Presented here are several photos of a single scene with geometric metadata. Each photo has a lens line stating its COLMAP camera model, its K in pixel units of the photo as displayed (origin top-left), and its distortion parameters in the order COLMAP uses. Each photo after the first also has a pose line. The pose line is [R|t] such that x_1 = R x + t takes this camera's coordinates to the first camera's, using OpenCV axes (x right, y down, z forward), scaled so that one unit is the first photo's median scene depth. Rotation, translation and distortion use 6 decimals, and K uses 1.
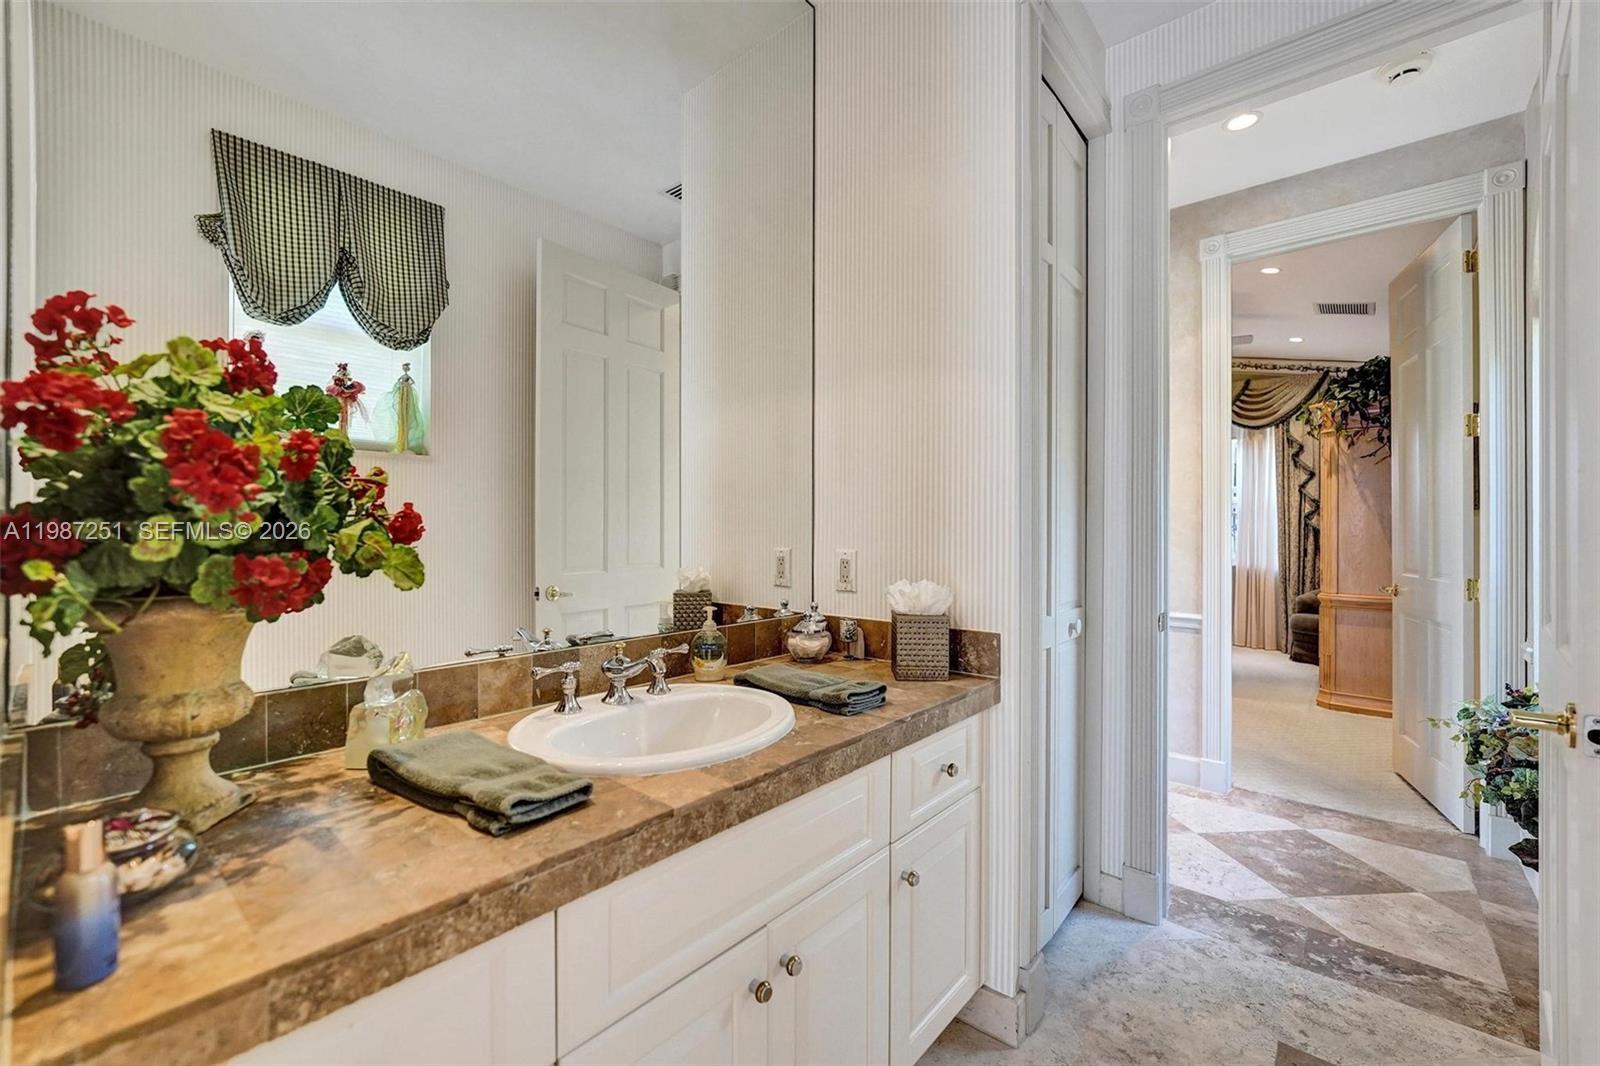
lens RADIAL K [[660.2, 0, 799.3], [0, 660.2, 531.6], [0, 0, 1]] dist [-0.023259, 0.001952]
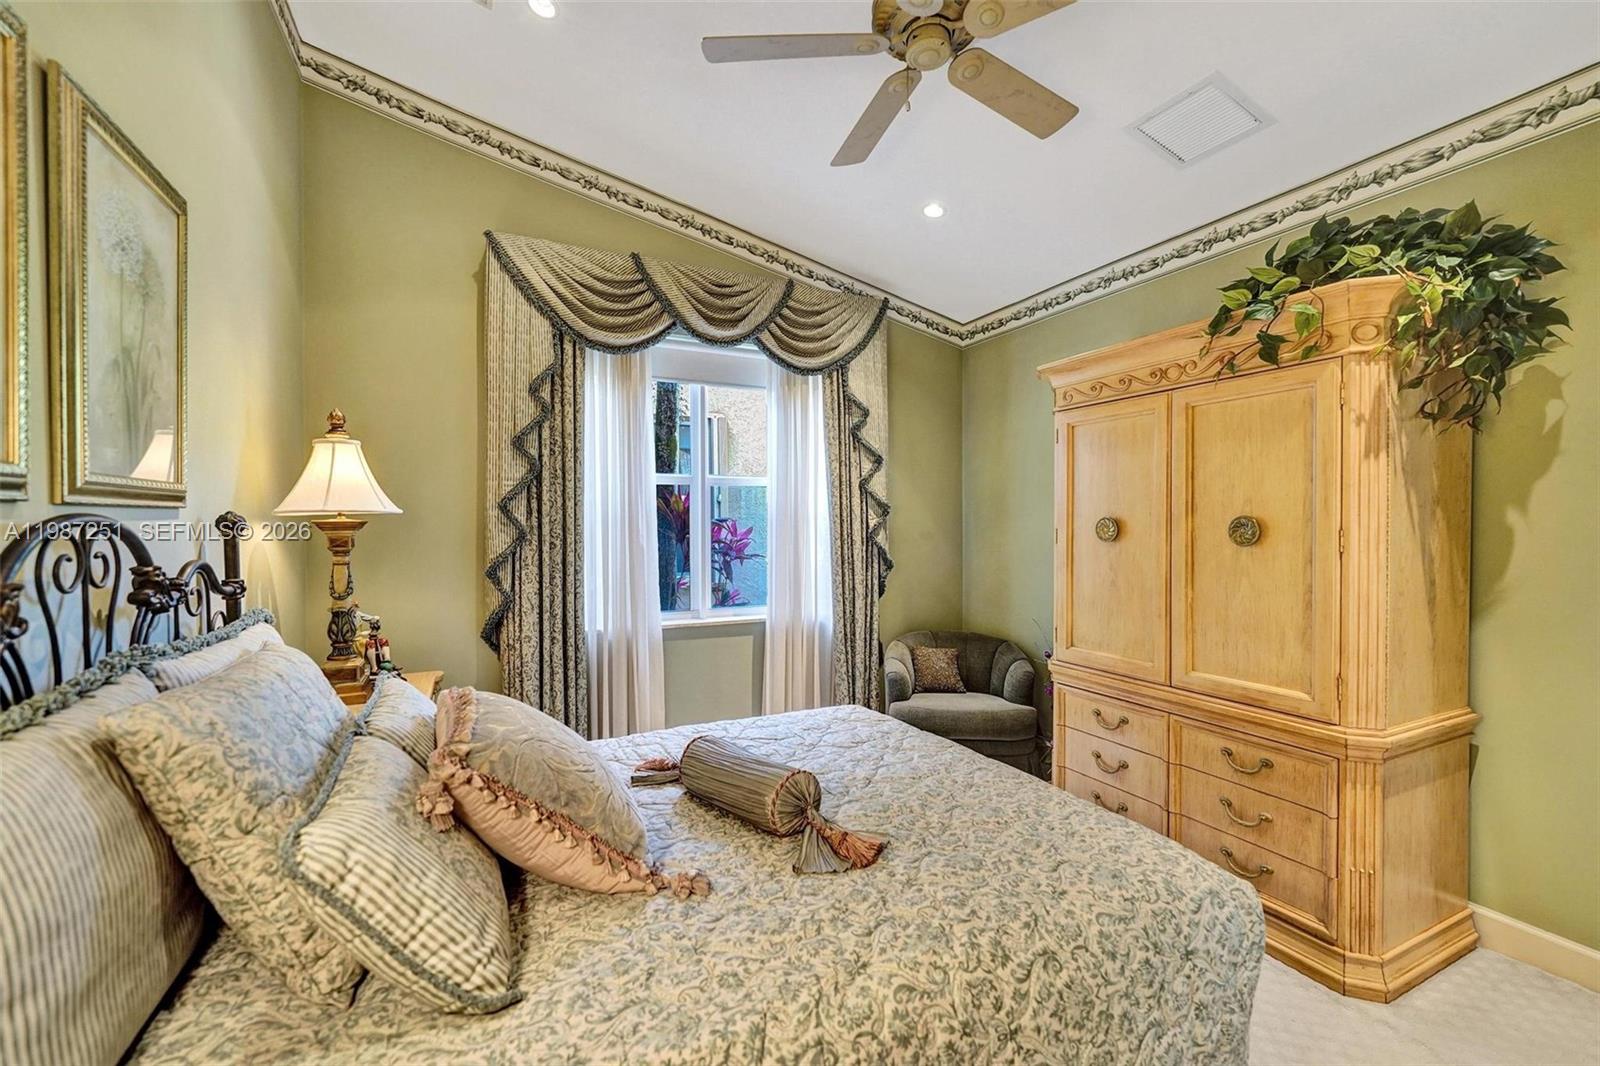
lens RADIAL K [[660.2, 0, 800.8], [0, 660.2, 532.3], [0, 0, 1]] dist [-0.023259, 0.001952]
pose [[0.402971, -0.009277, 0.915166, 0.187970], [0.000541, 0.999951, 0.009898, -0.027361], [-0.915213, -0.003493, 0.402956, 0.801781]]
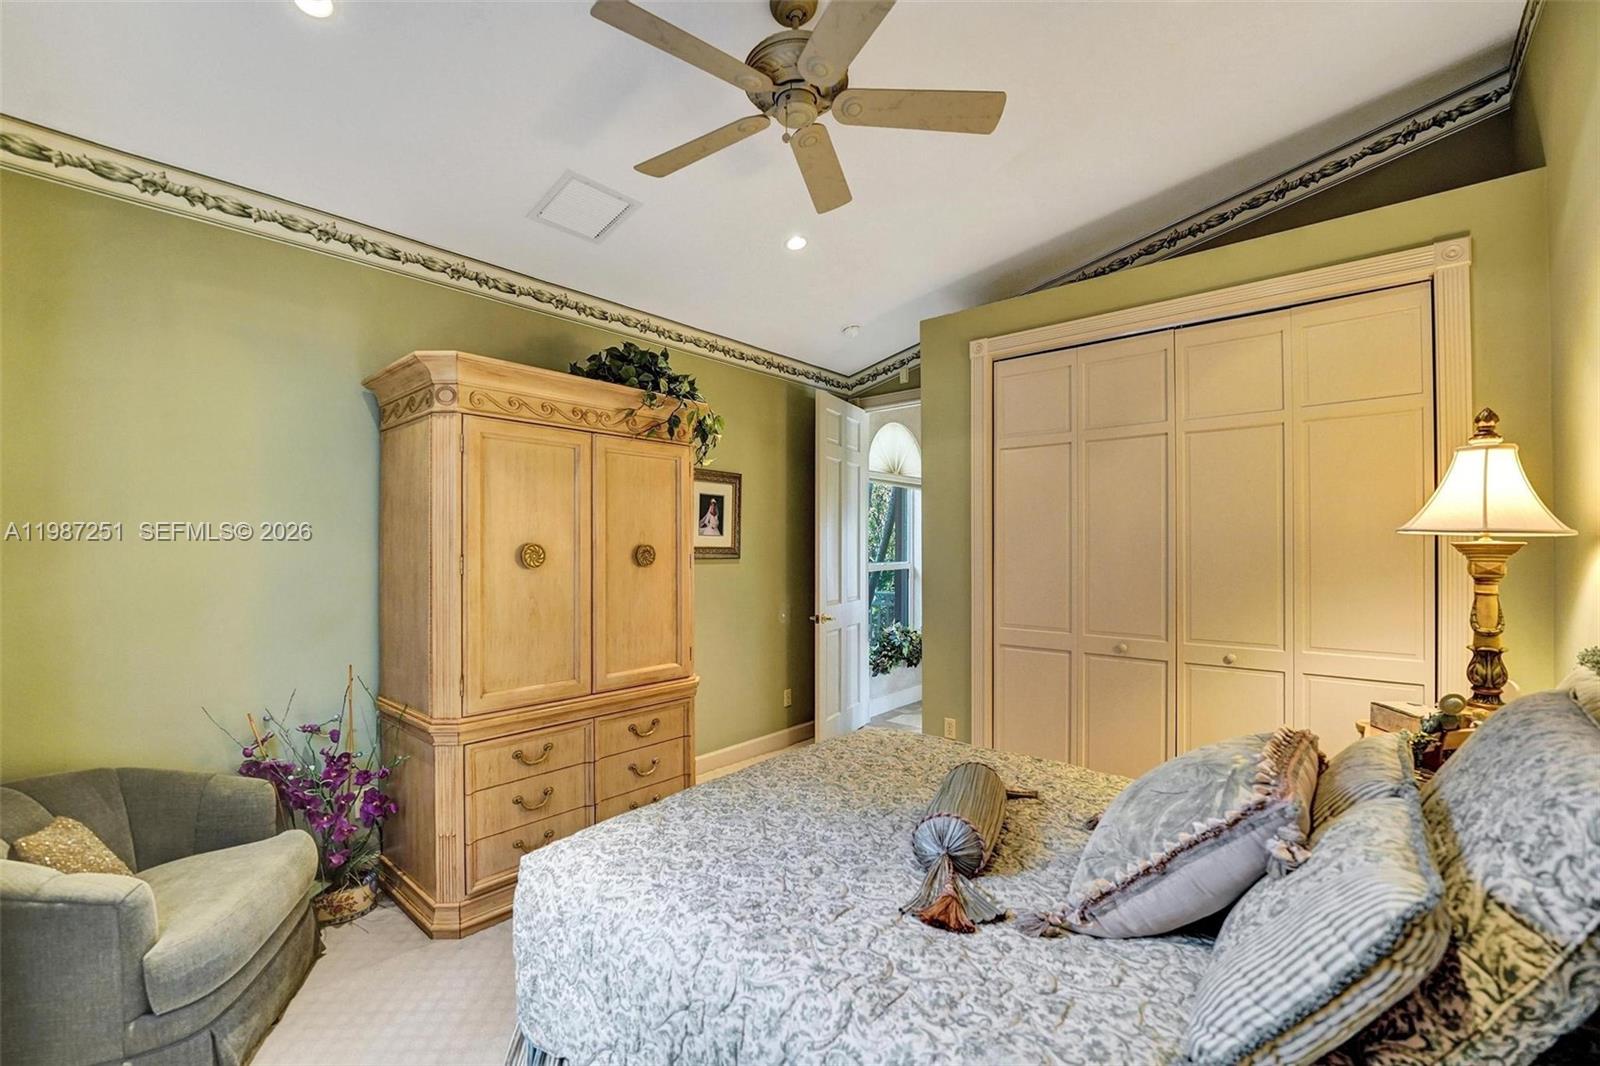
lens RADIAL K [[660.2, 0, 798.1], [0, 660.2, 539.5], [0, 0, 1]] dist [-0.023259, 0.001952]
pose [[-0.998582, -0.003703, 0.053110, 0.685858], [-0.003794, 0.999992, -0.001614, -0.041887], [-0.053104, -0.001813, -0.998587, 1.488849]]
